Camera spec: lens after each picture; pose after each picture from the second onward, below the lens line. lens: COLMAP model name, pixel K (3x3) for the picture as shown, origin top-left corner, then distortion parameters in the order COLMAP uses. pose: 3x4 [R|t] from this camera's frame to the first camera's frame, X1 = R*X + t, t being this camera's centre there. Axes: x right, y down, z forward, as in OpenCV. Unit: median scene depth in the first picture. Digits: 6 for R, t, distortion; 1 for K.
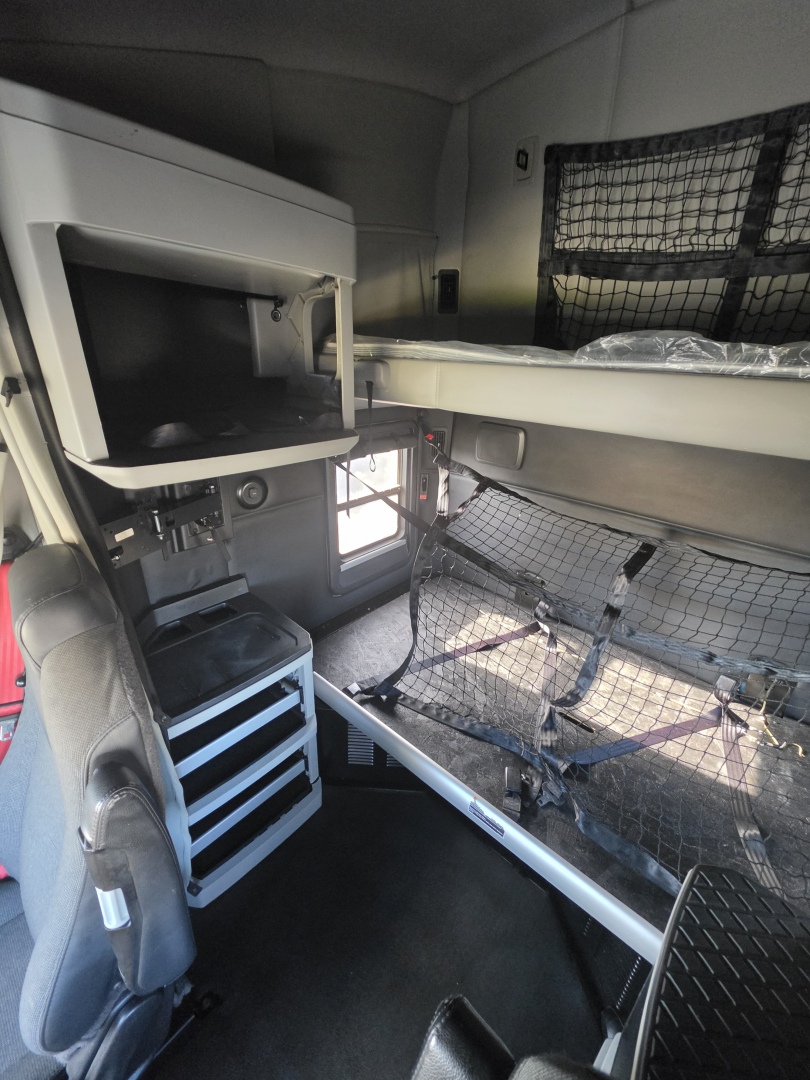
lens RADIAL K [[438.8, 0, 409.6], [0, 438.8, 530.3], [0, 0, 1]] dist [-0.000305, -0.000308]
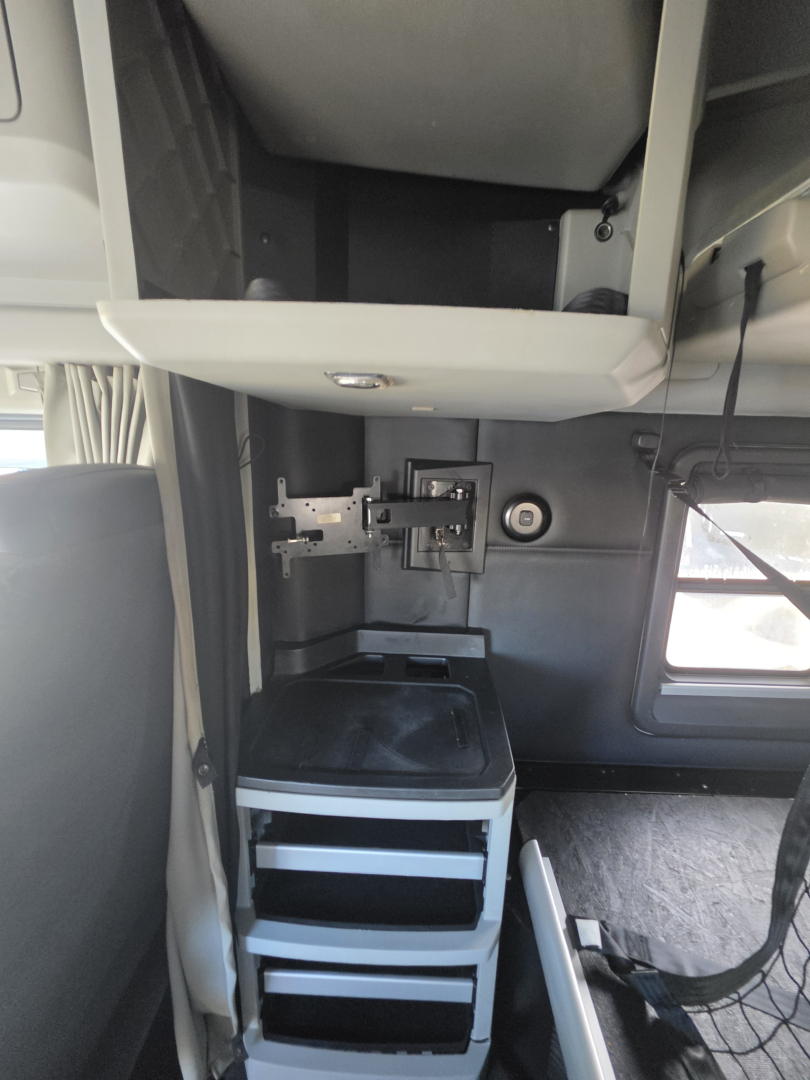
lens RADIAL K [[438.8, 0, 409.6], [0, 438.8, 530.3], [0, 0, 1]] dist [-0.000305, -0.000308]
pose [[0.642623, 0.148768, -0.751601, 0.041410], [-0.292128, 0.954441, -0.060854, 0.027241], [0.708306, 0.258670, 0.656805, 0.430467]]
